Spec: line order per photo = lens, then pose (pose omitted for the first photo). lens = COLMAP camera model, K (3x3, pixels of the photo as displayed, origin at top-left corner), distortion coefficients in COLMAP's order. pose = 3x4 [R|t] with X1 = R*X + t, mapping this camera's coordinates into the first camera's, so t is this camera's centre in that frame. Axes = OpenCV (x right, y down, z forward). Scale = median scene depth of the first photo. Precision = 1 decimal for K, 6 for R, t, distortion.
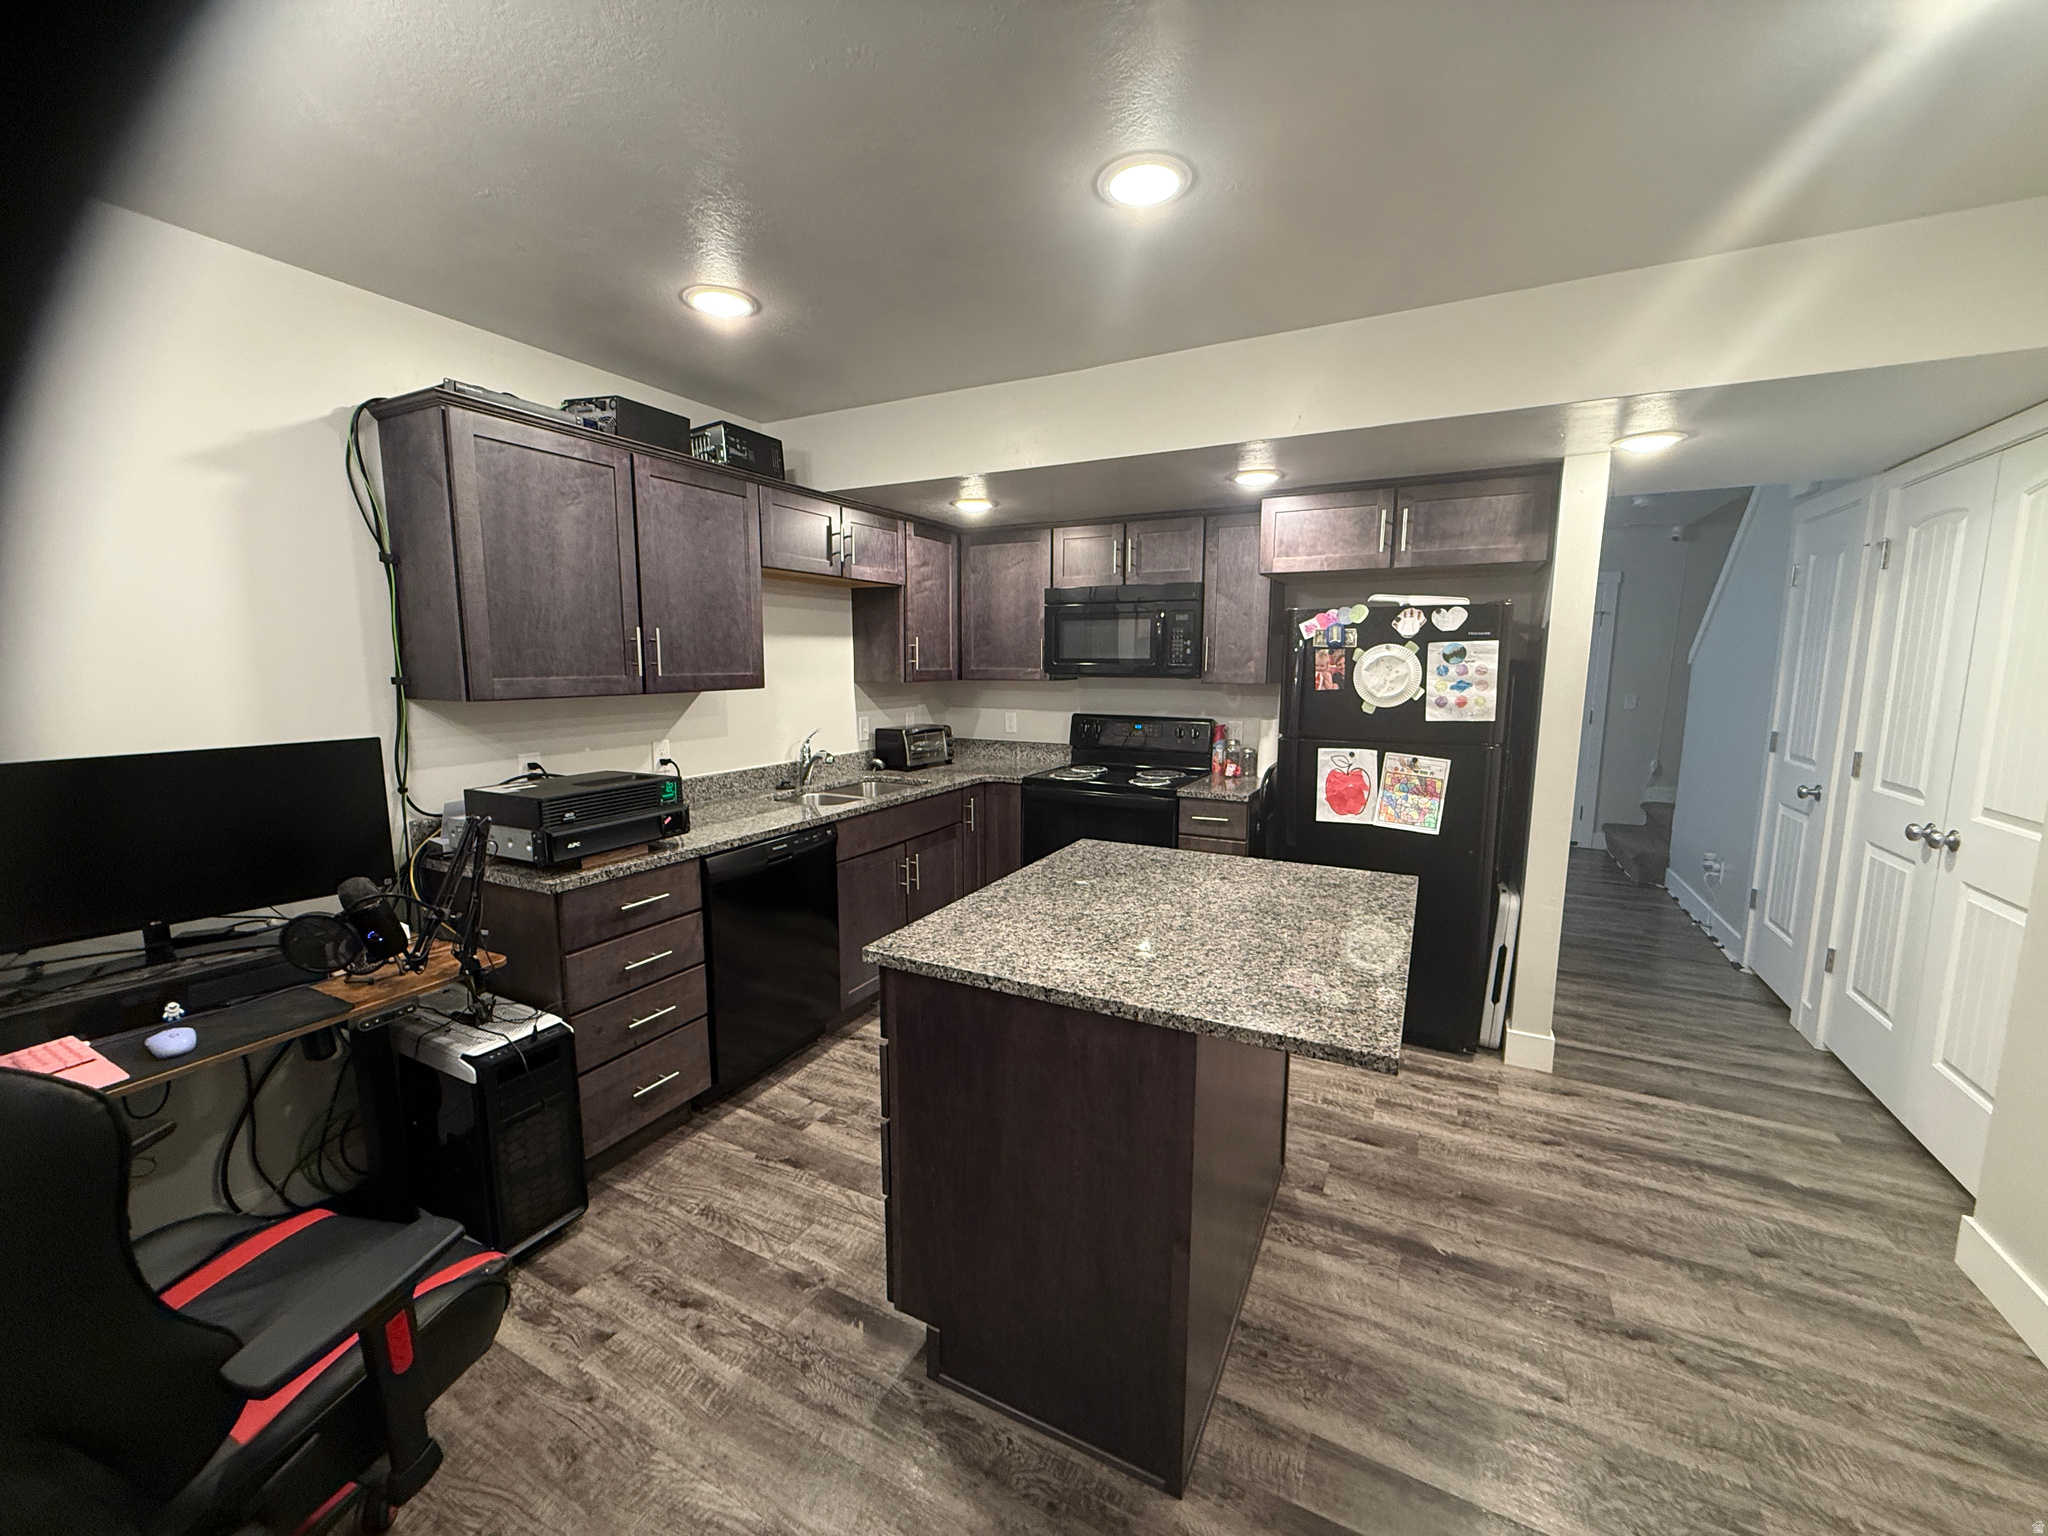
lens RADIAL K [[812.5, 0, 1015.3], [0, 812.5, 769.6], [0, 0, 1]] dist [0.000049, -0.000065]
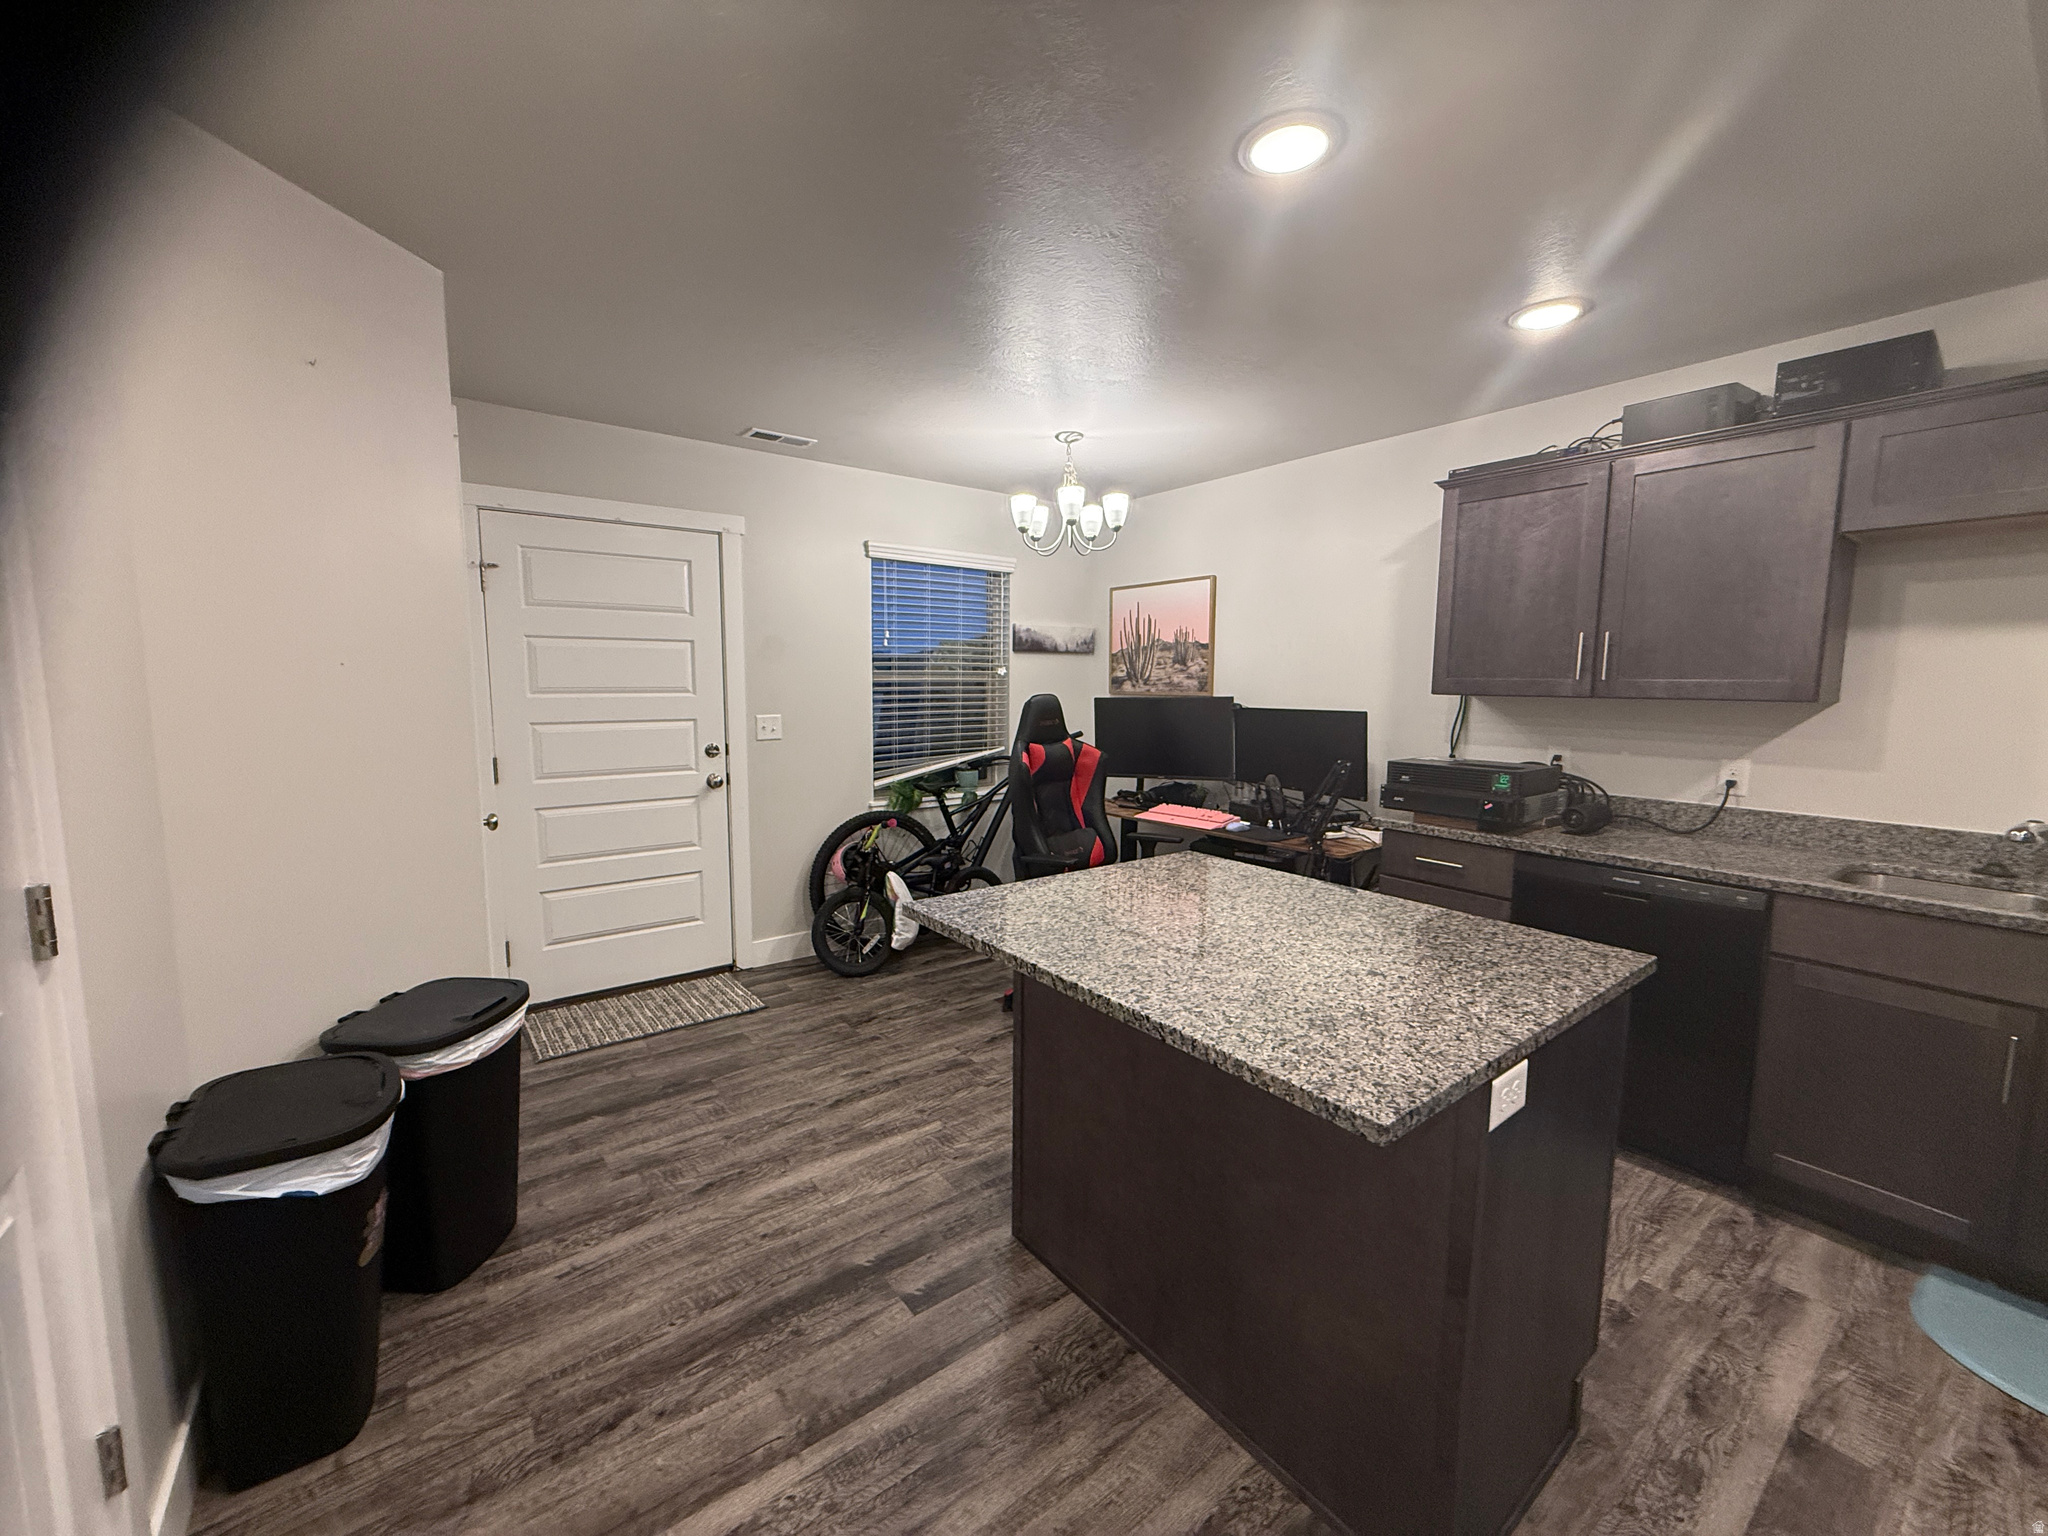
lens RADIAL K [[812.5, 0, 1016.2], [0, 812.5, 766.6], [0, 0, 1]] dist [0.000049, -0.000065]
pose [[-0.427169, 0.095448, -0.899120, 1.003562], [-0.131073, 0.977371, 0.166027, -0.107376], [0.894621, 0.188772, -0.404992, 1.015693]]
